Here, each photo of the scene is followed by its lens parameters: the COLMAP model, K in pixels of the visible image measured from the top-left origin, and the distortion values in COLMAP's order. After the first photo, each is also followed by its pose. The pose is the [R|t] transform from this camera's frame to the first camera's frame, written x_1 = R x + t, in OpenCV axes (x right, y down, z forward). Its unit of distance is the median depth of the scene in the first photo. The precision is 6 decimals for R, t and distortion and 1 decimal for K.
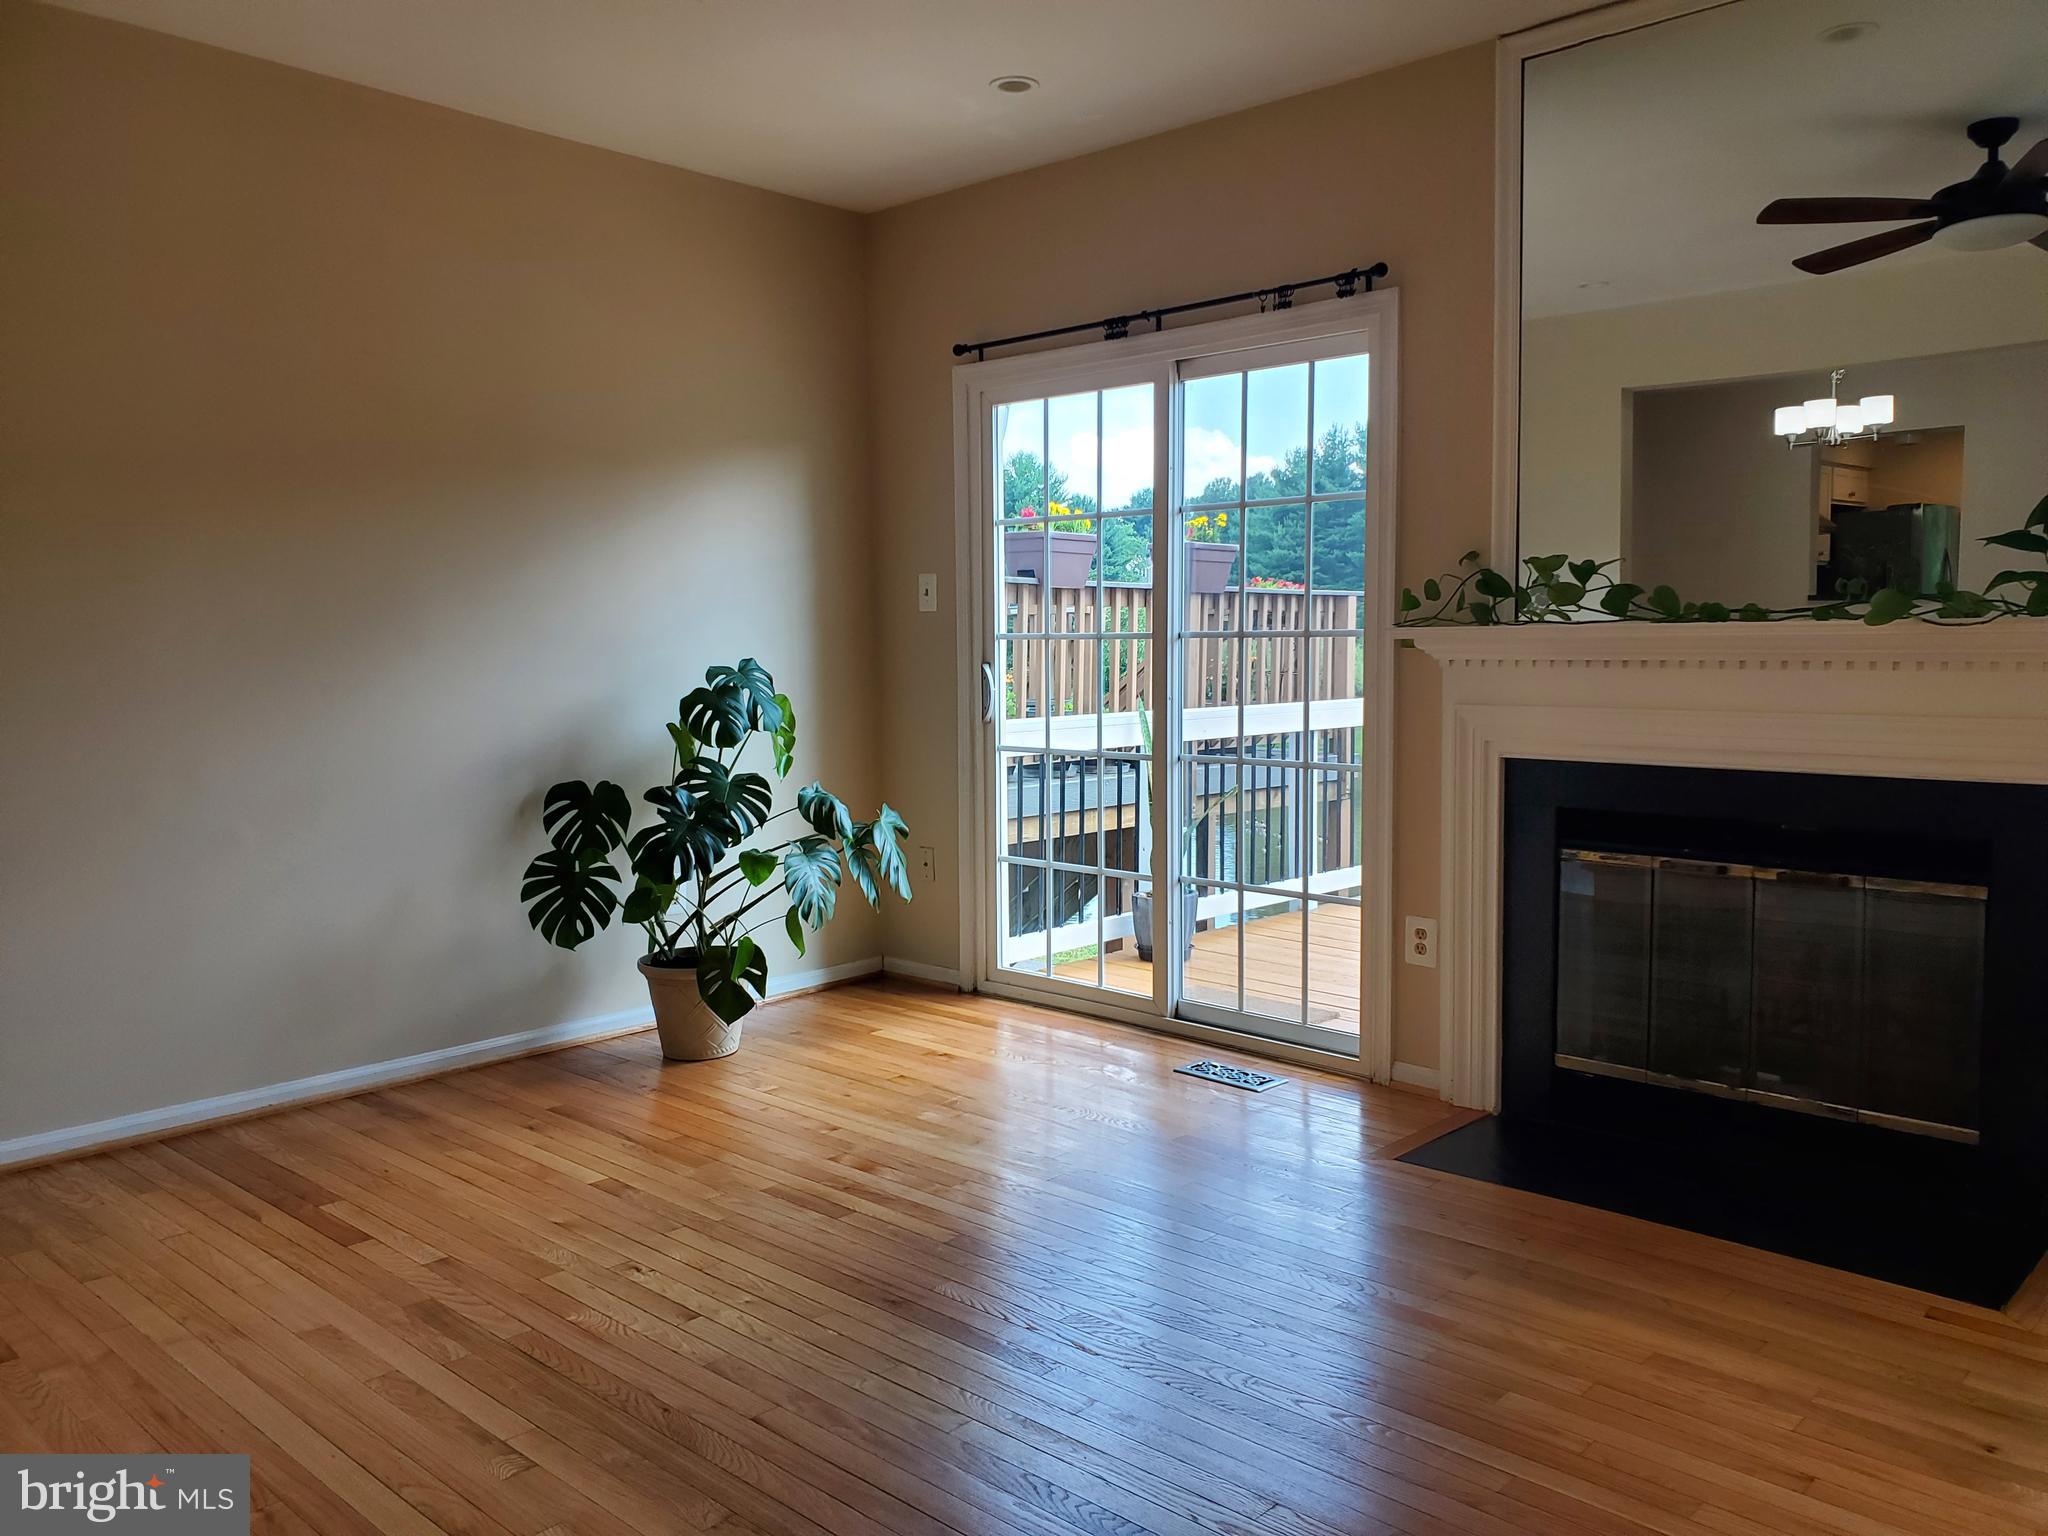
lens RADIAL K [[1556.5, 0, 1007.6], [0, 1556.5, 768.0], [0, 0, 1]] dist [0.035629, -0.031800]
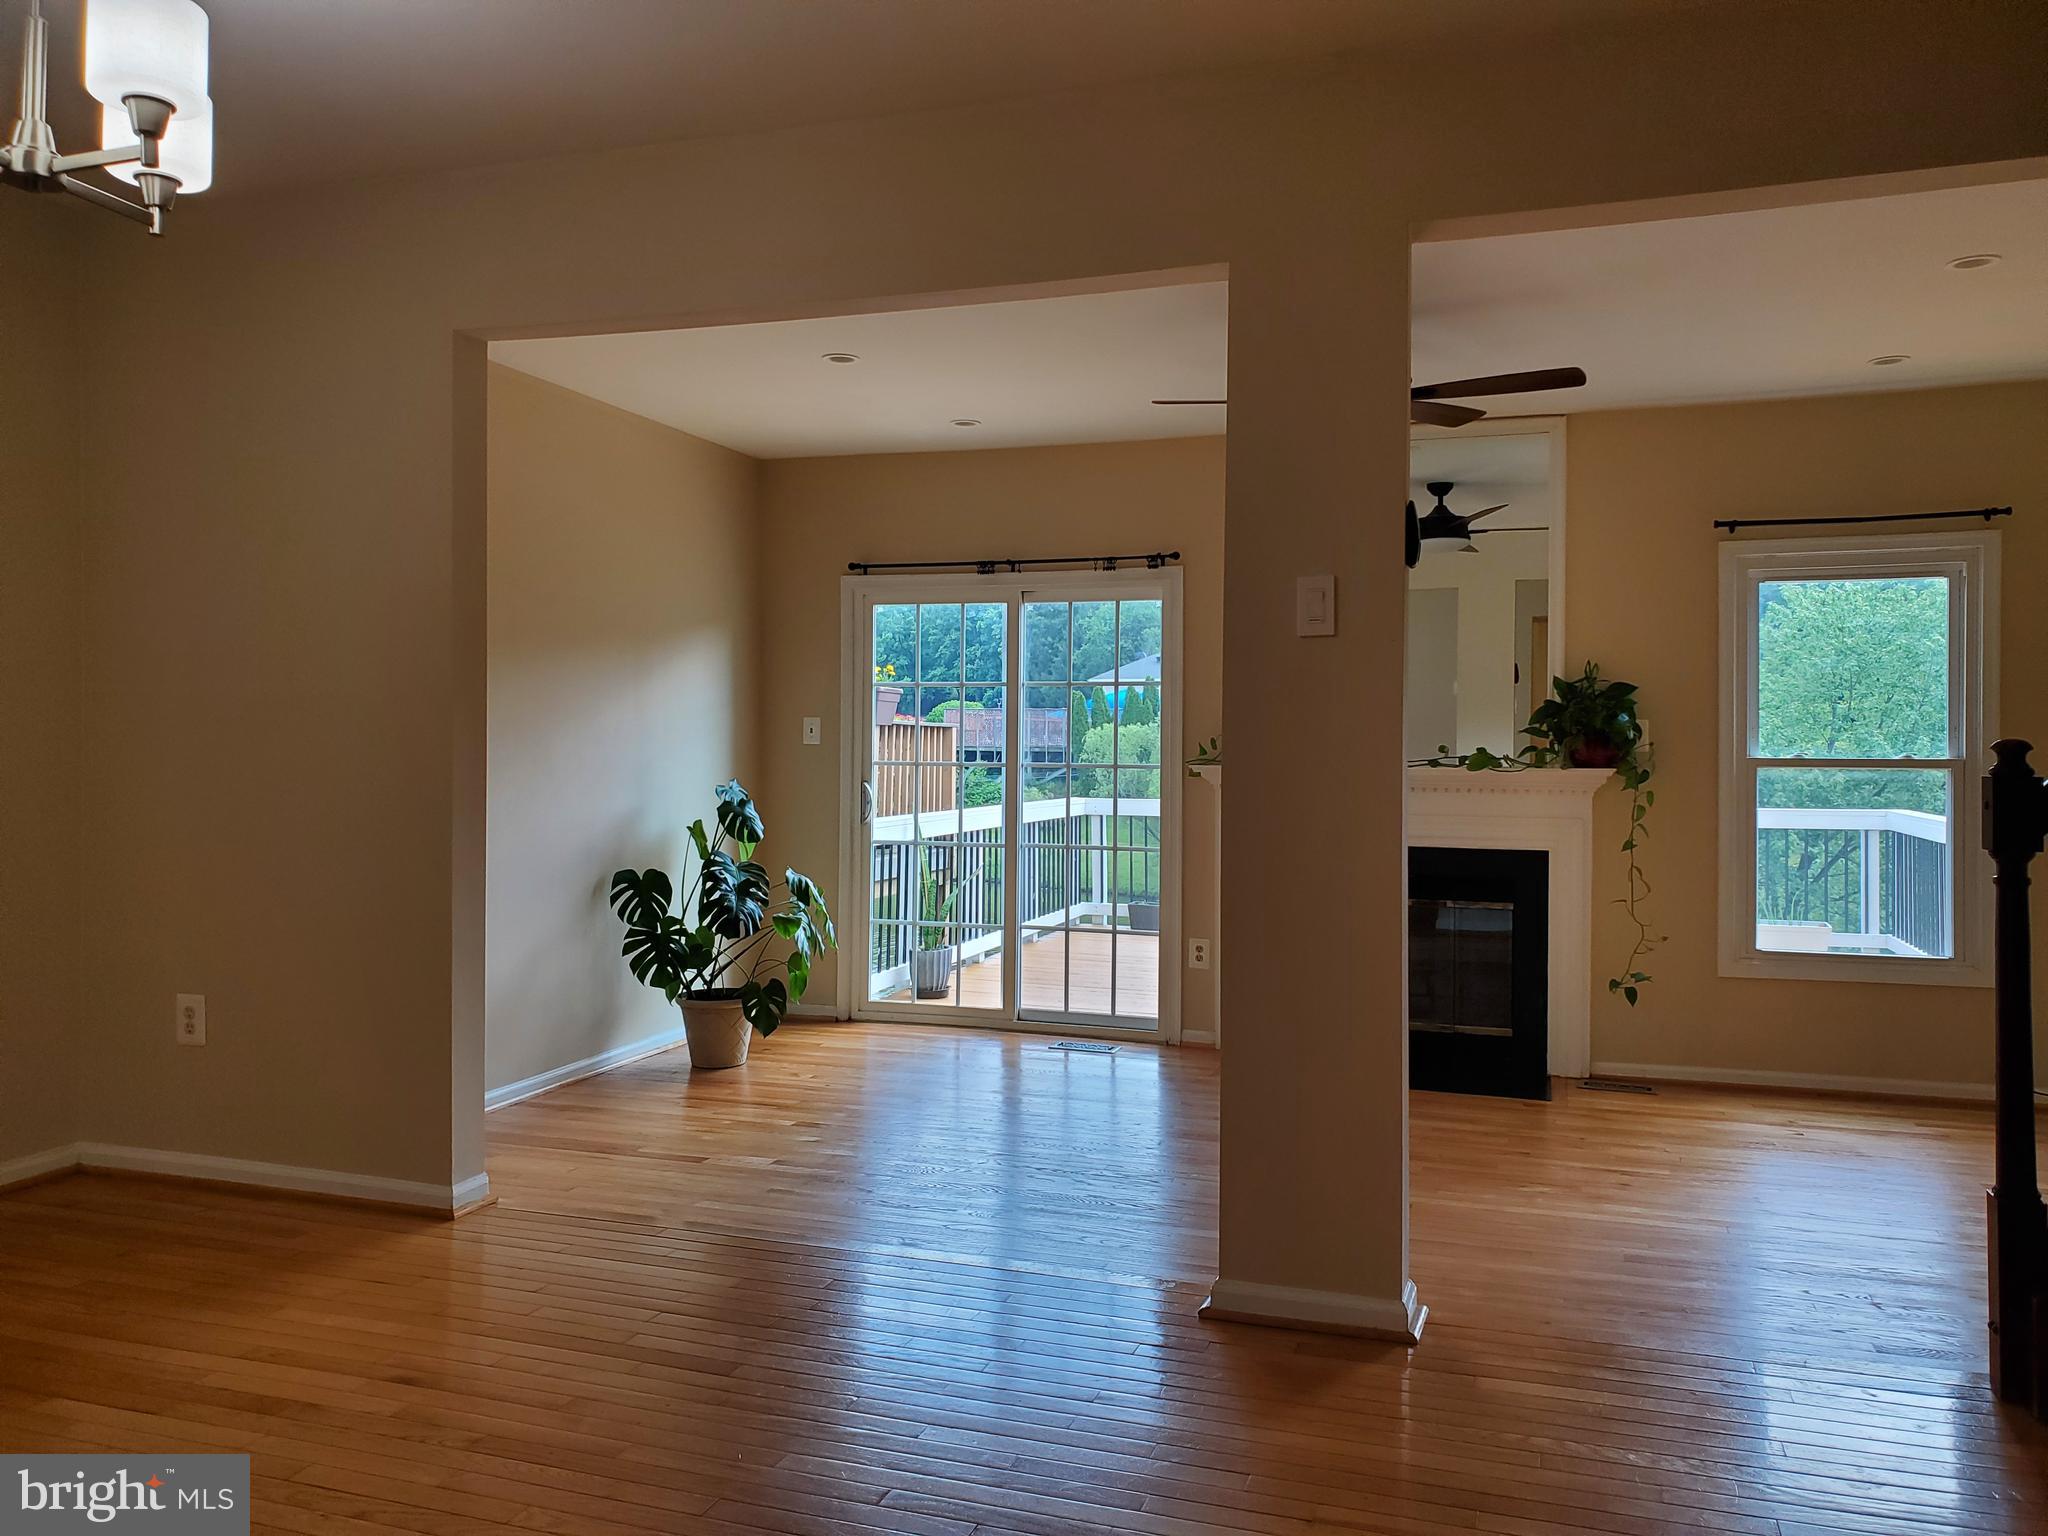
lens RADIAL K [[1556.5, 0, 1011.2], [0, 1556.5, 767.5], [0, 0, 1]] dist [0.035629, -0.031800]
pose [[0.916251, 0.006463, 0.400553, -0.531378], [0.021147, 0.997695, -0.064472, 0.014582], [-0.400046, 0.067543, 0.914003, -0.406439]]
